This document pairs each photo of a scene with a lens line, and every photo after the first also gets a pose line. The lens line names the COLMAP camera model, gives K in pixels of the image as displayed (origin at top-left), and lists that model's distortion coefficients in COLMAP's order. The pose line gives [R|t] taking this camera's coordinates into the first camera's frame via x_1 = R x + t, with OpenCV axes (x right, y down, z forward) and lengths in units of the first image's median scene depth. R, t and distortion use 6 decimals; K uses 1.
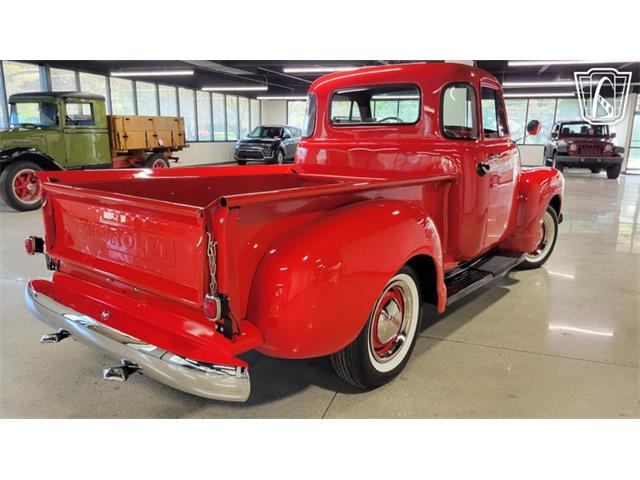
lens RADIAL K [[530.0, 0, 324.9], [0, 530.0, 240.7], [0, 0, 1]] dist [0.044146, -0.016785]
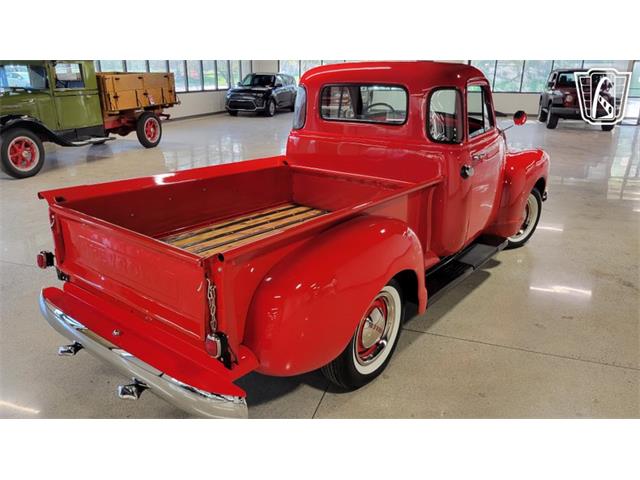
lens RADIAL K [[530.0, 0, 316.3], [0, 530.0, 242.3], [0, 0, 1]] dist [0.044146, -0.016785]
pose [[0.999994, -0.001230, -0.003187, 0.006138], [0.001606, 0.992688, 0.120695, -0.122043], [0.003016, -0.120699, 0.992685, -0.051395]]
